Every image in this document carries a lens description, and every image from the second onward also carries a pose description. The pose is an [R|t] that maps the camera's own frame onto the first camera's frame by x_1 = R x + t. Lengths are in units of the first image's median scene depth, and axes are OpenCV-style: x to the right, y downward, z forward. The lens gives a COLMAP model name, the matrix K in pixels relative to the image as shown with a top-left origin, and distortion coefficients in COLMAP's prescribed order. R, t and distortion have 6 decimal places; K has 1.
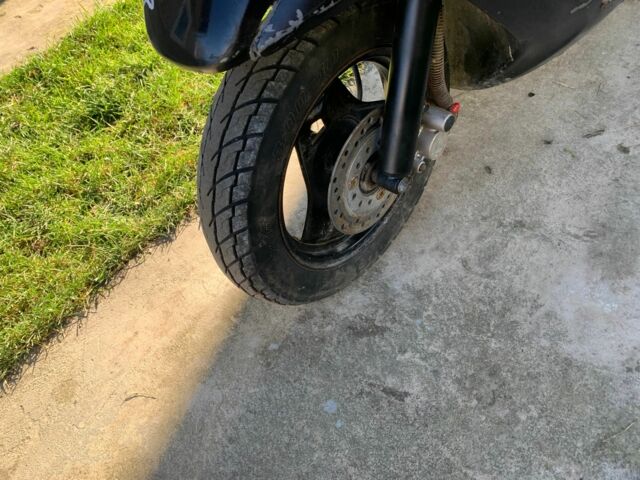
lens RADIAL K [[486.3, 0, 320.3], [0, 486.3, 238.8], [0, 0, 1]] dist [0.002675, -0.001385]
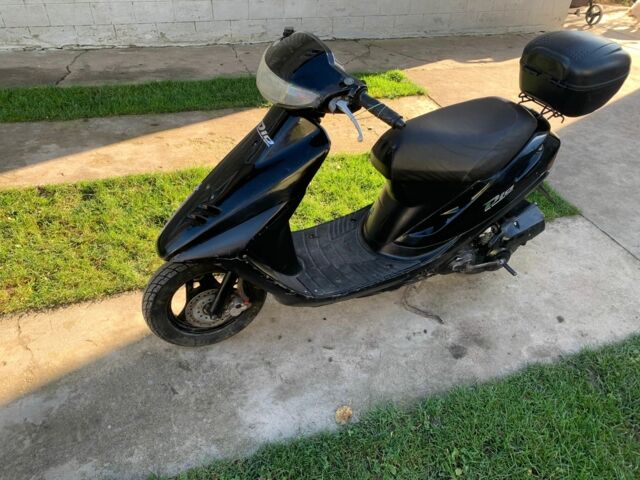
lens RADIAL K [[486.3, 0, 318.9], [0, 486.3, 240.2], [0, 0, 1]] dist [0.002675, -0.001385]
pose [[0.859835, 0.483573, -0.163829, 0.719701], [-0.509180, 0.835823, -0.205272, -0.167261], [0.037669, 0.259918, 0.964896, -1.364825]]
